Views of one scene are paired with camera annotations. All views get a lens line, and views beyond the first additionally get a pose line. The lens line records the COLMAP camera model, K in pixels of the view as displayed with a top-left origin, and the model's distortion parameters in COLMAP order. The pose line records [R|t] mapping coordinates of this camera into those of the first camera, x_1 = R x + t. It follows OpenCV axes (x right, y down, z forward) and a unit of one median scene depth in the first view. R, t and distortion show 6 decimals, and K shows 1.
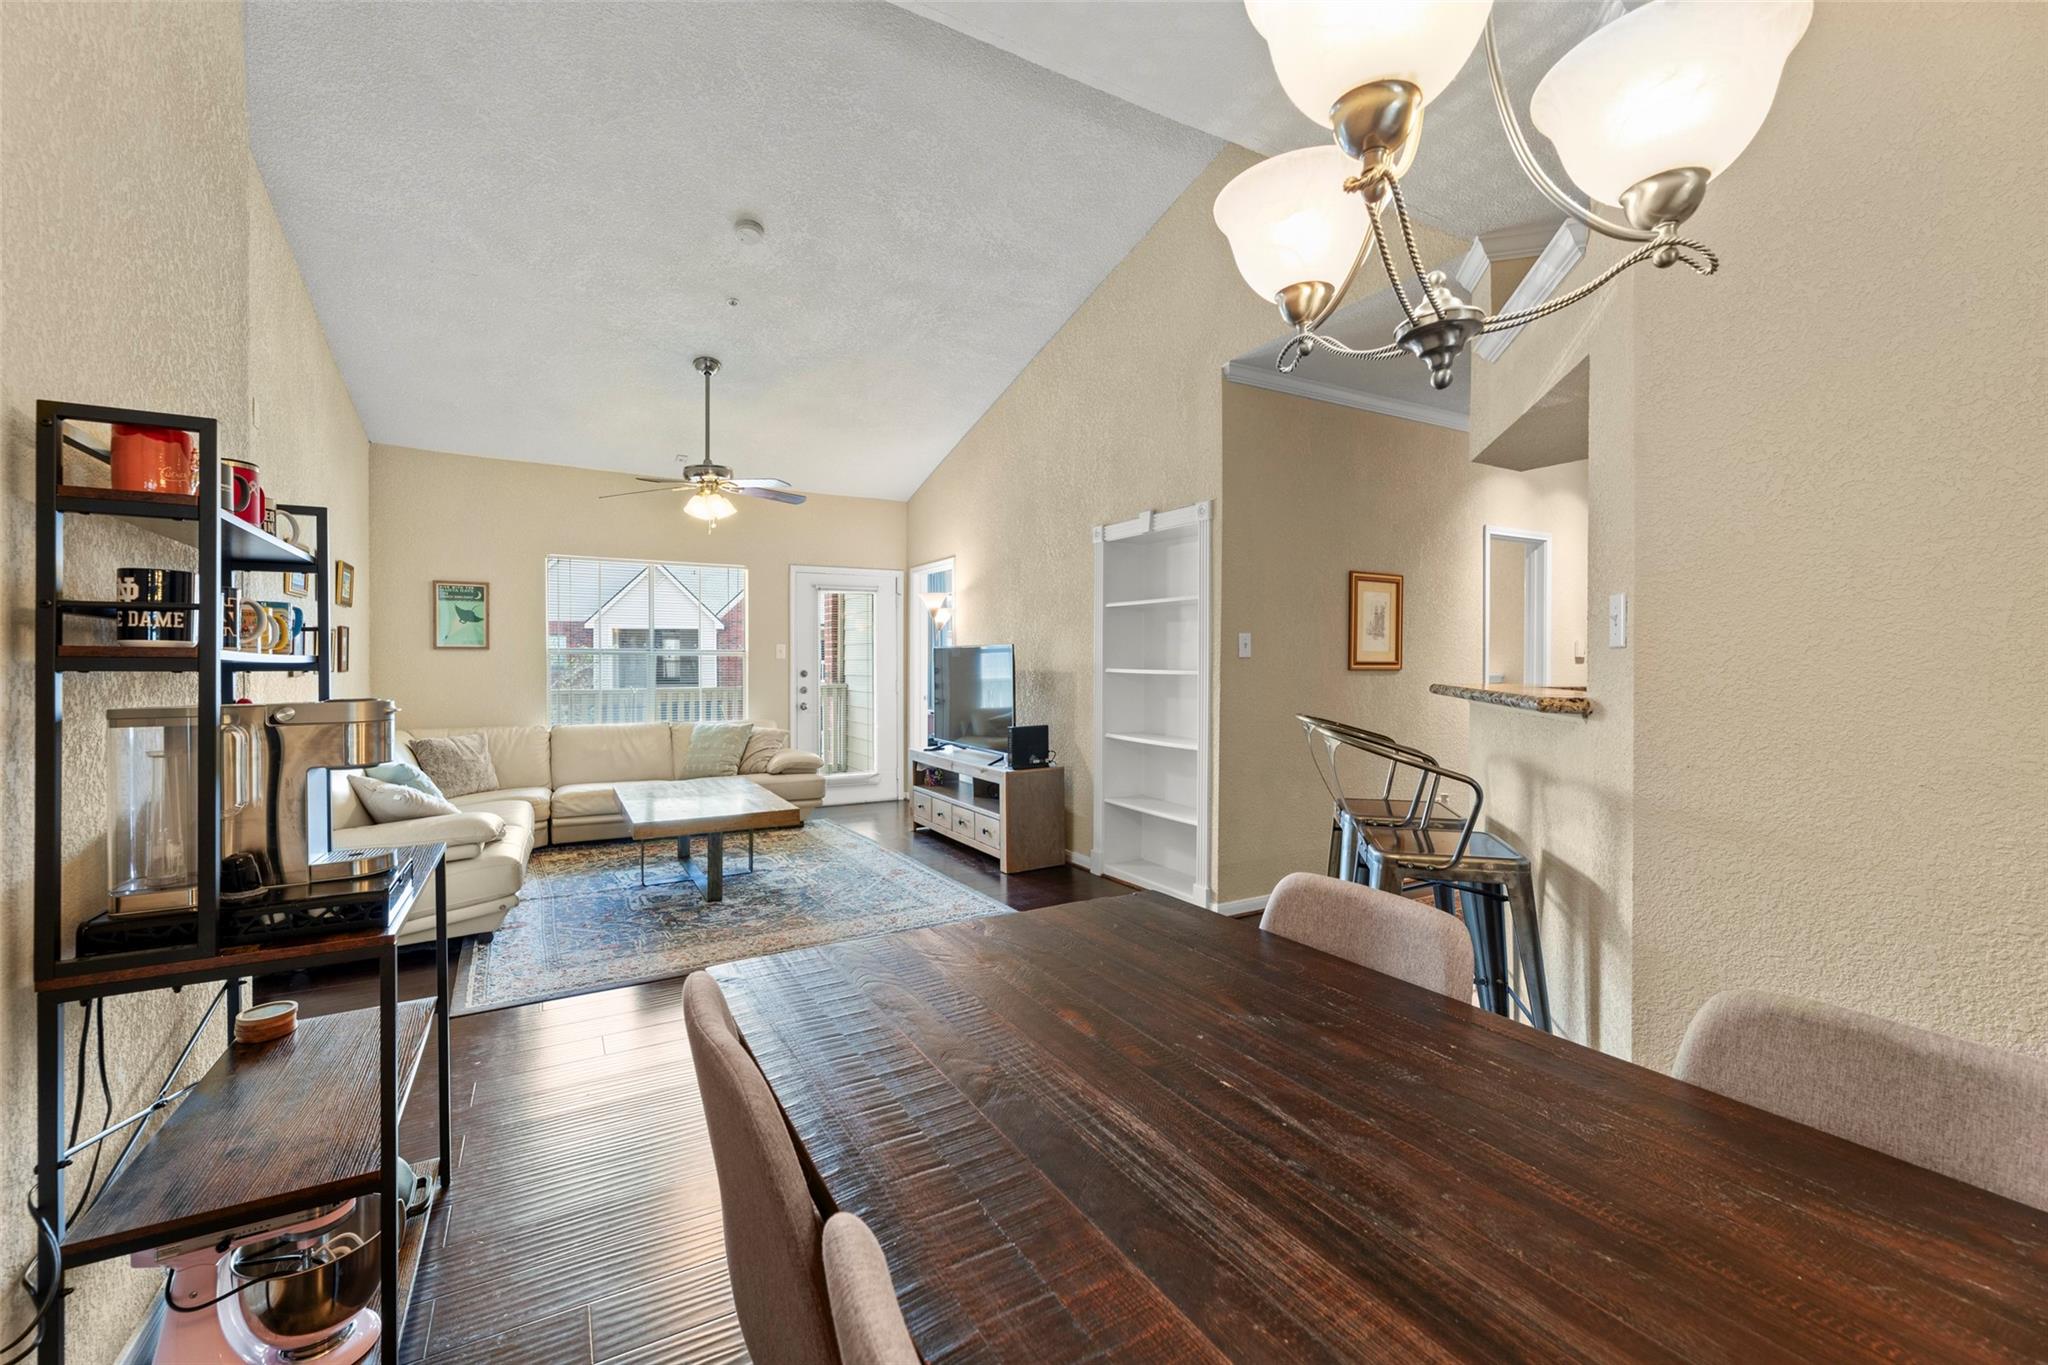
lens RADIAL K [[831.1, 0, 1019.3], [0, 831.1, 664.0], [0, 0, 1]] dist [0.005533, -0.001471]
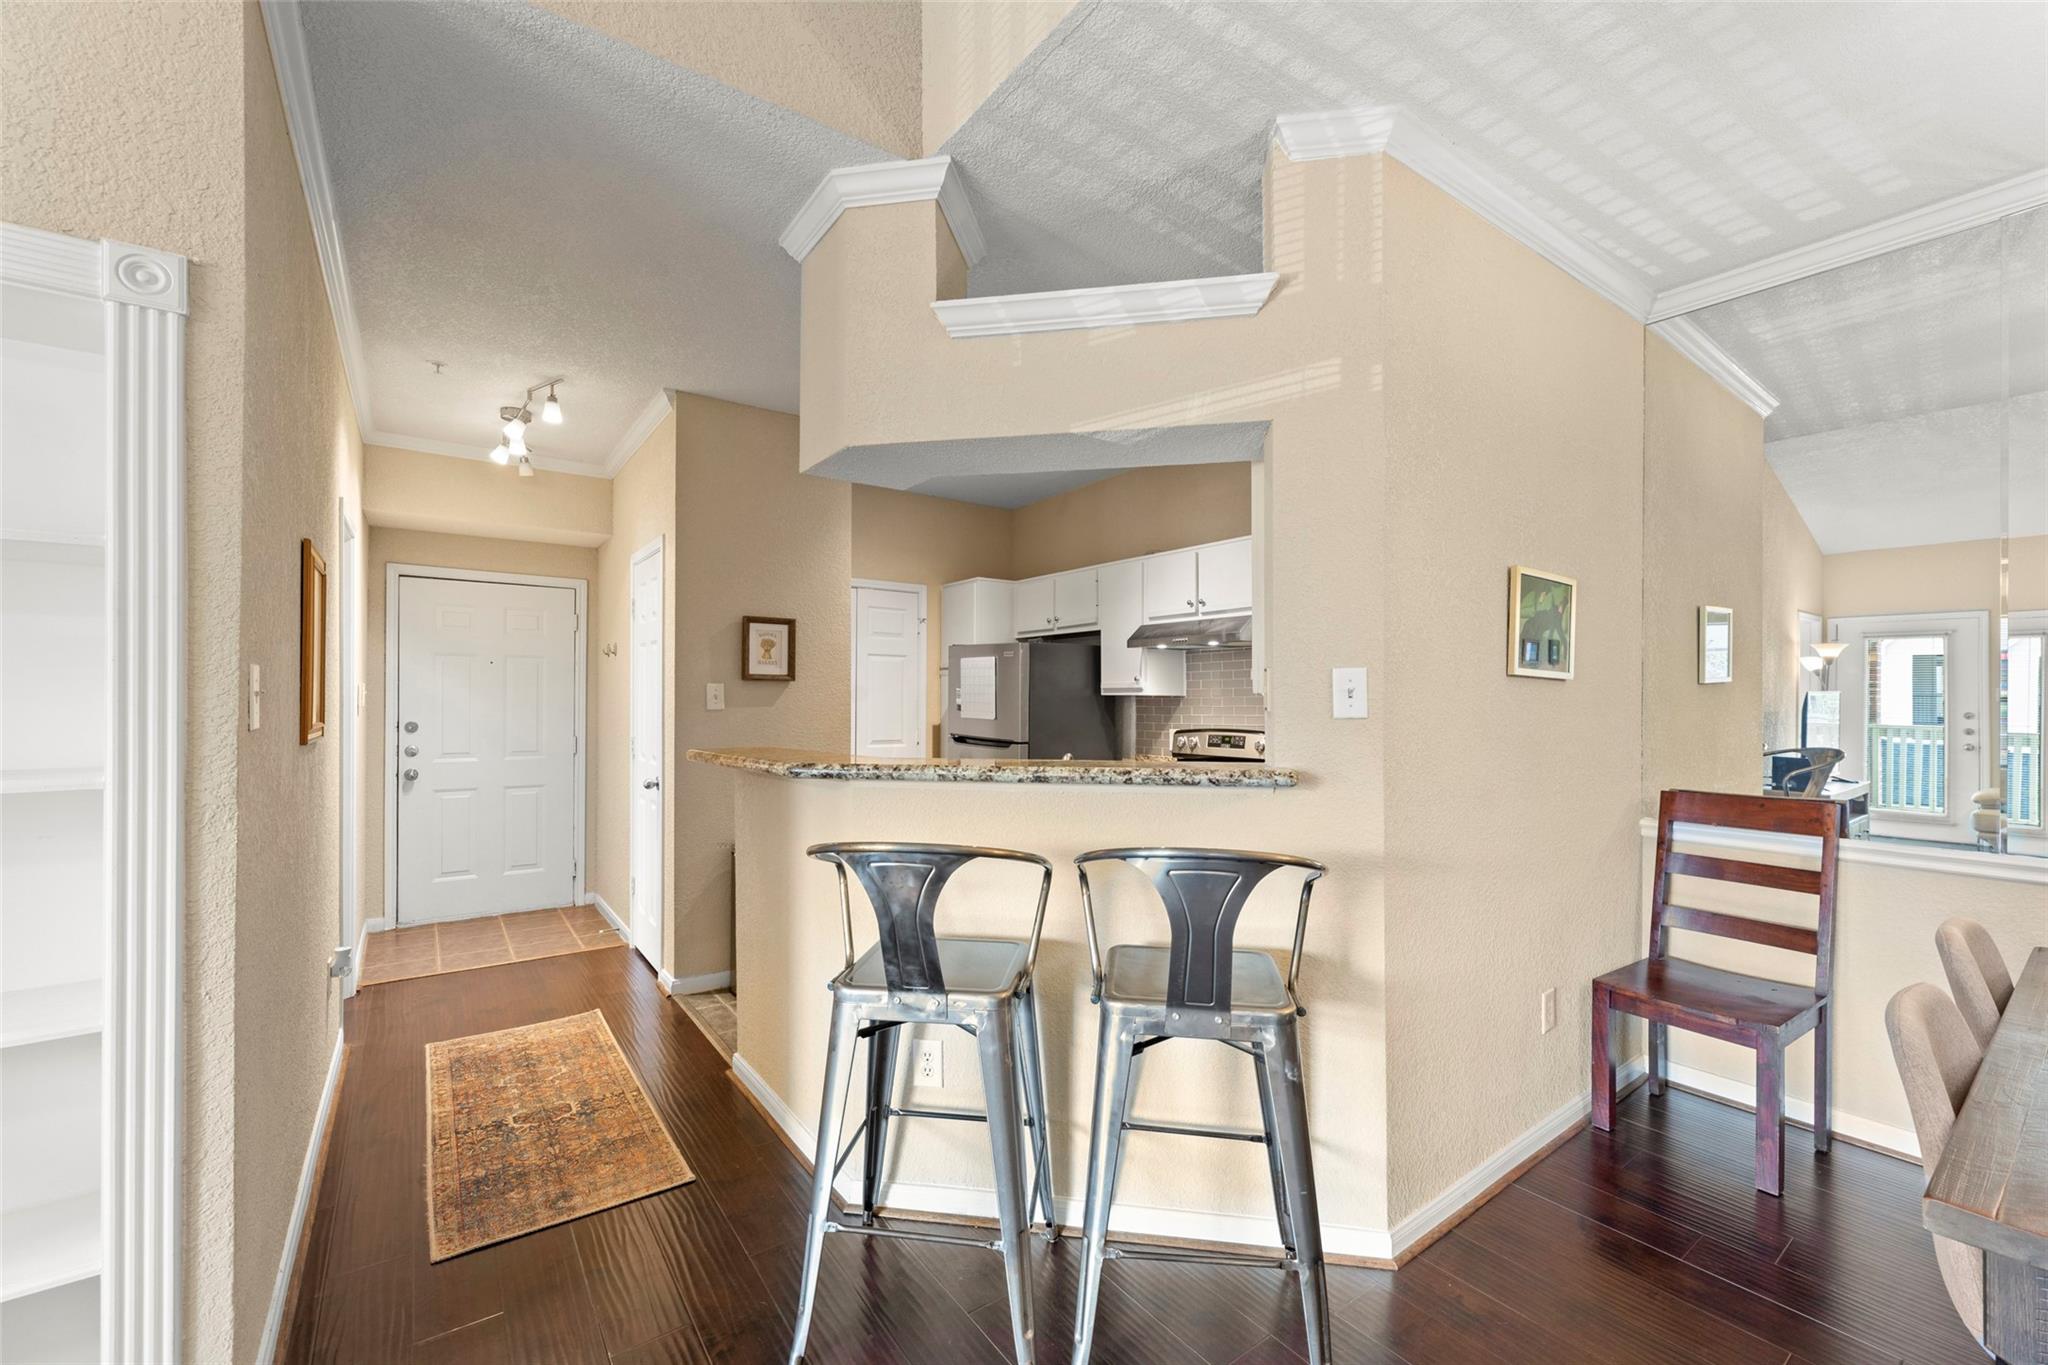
lens RADIAL K [[831.1, 0, 1015.3], [0, 831.1, 697.4], [0, 0, 1]] dist [0.005533, -0.001471]
pose [[-0.108222, 0.000144, 0.994127, -0.121746], [0.001547, 0.999999, 0.000024, -0.020624], [-0.994126, 0.001540, -0.108222, 0.639789]]
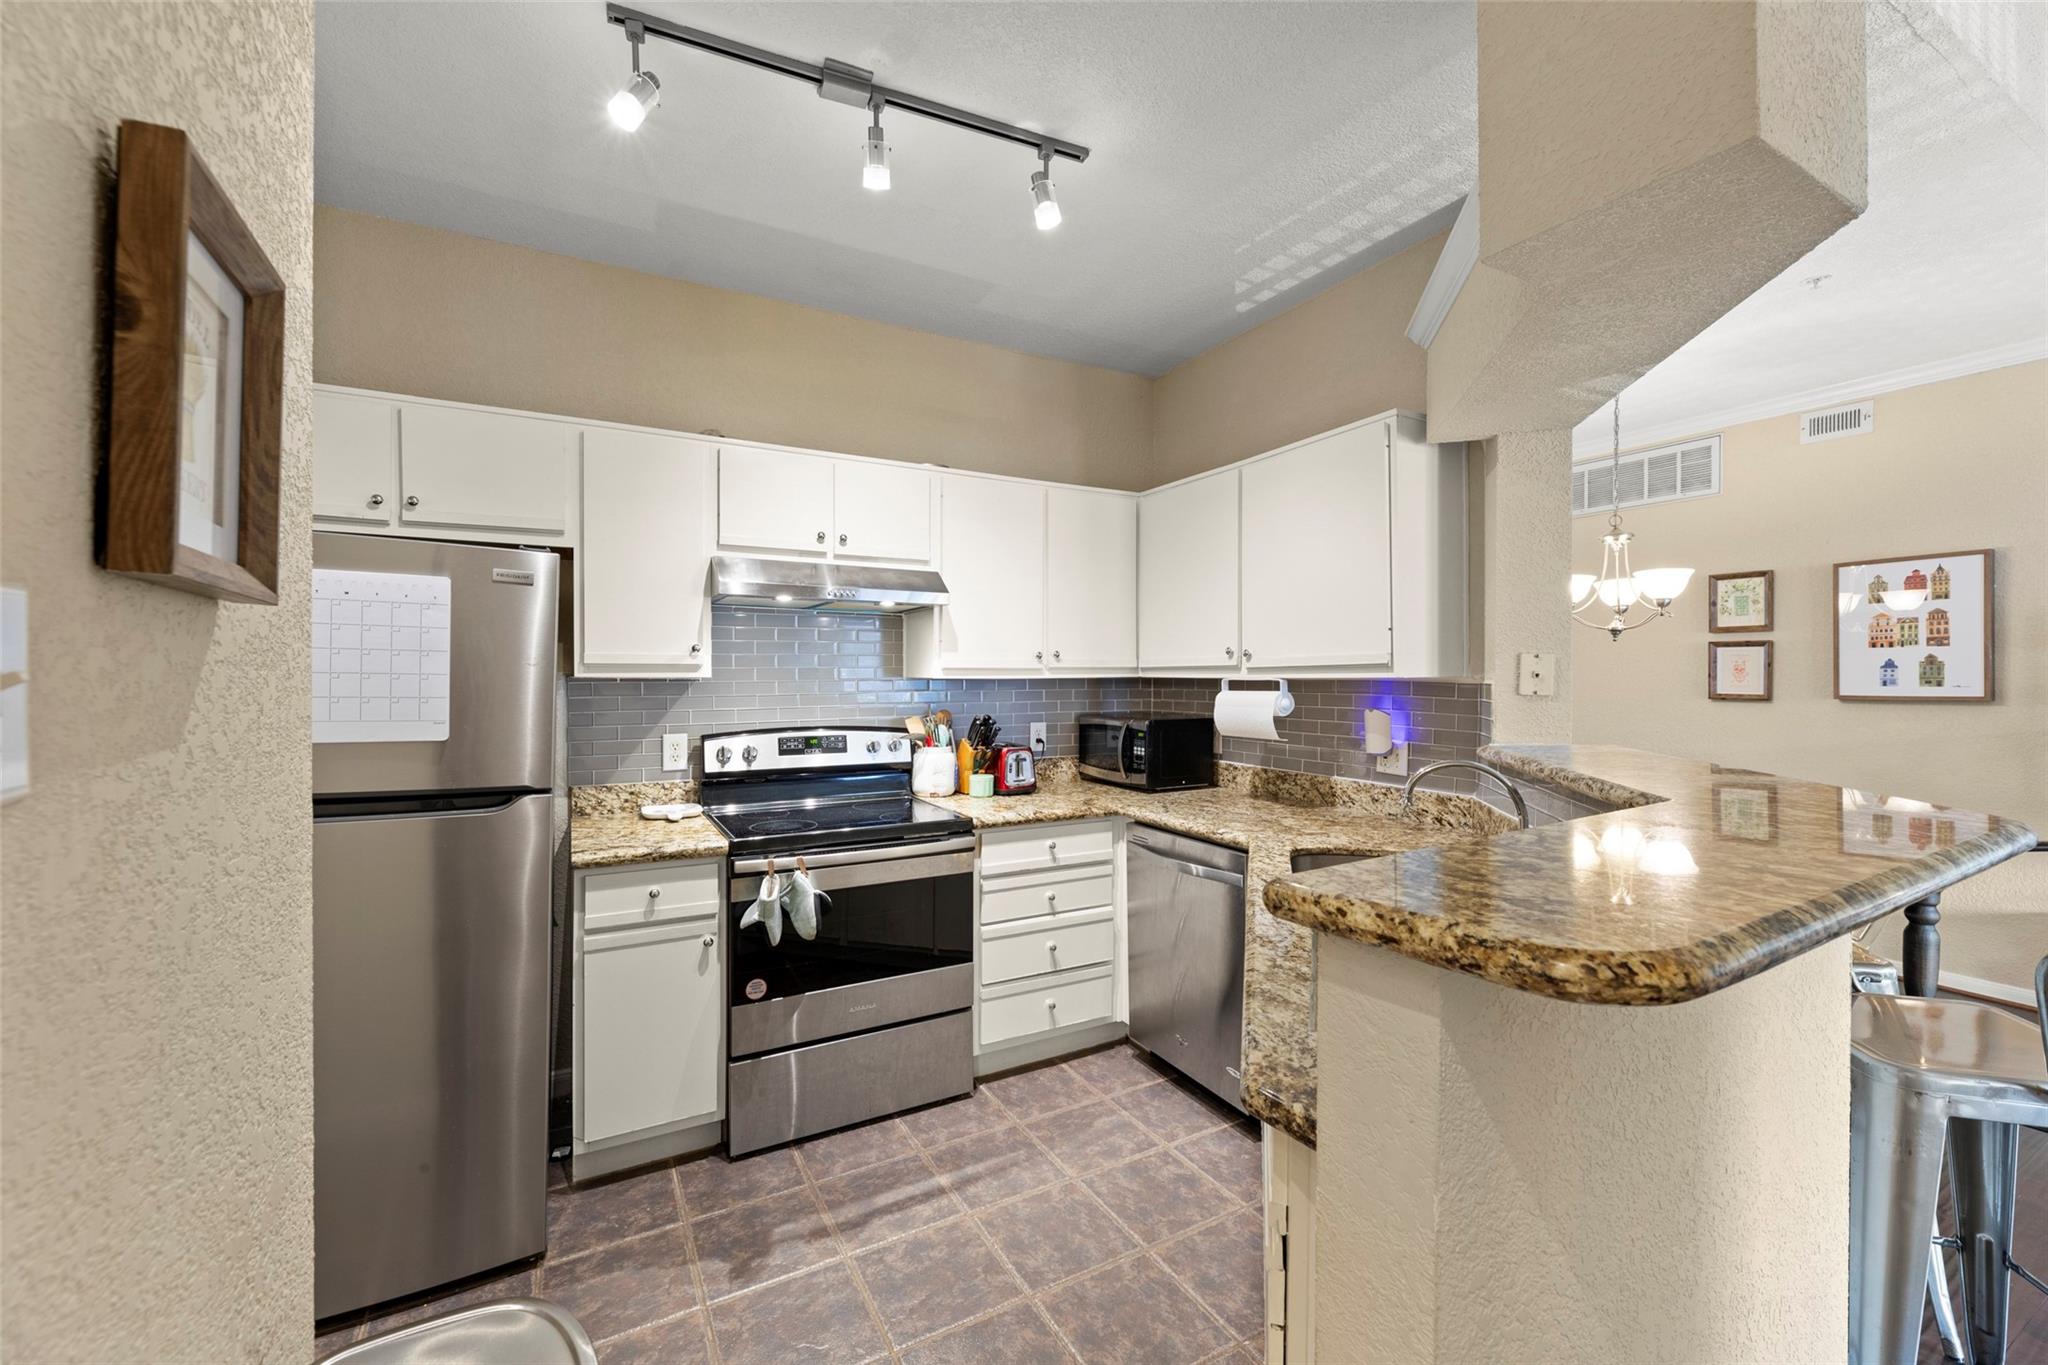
lens RADIAL K [[831.1, 0, 1009.8], [0, 831.1, 681.7], [0, 0, 1]] dist [0.005533, -0.001471]
pose [[-0.999893, -0.000020, 0.014609, 0.630596], [0.000056, 0.999987, 0.005175, -0.022932], [-0.014609, 0.005176, -0.999880, 0.951111]]
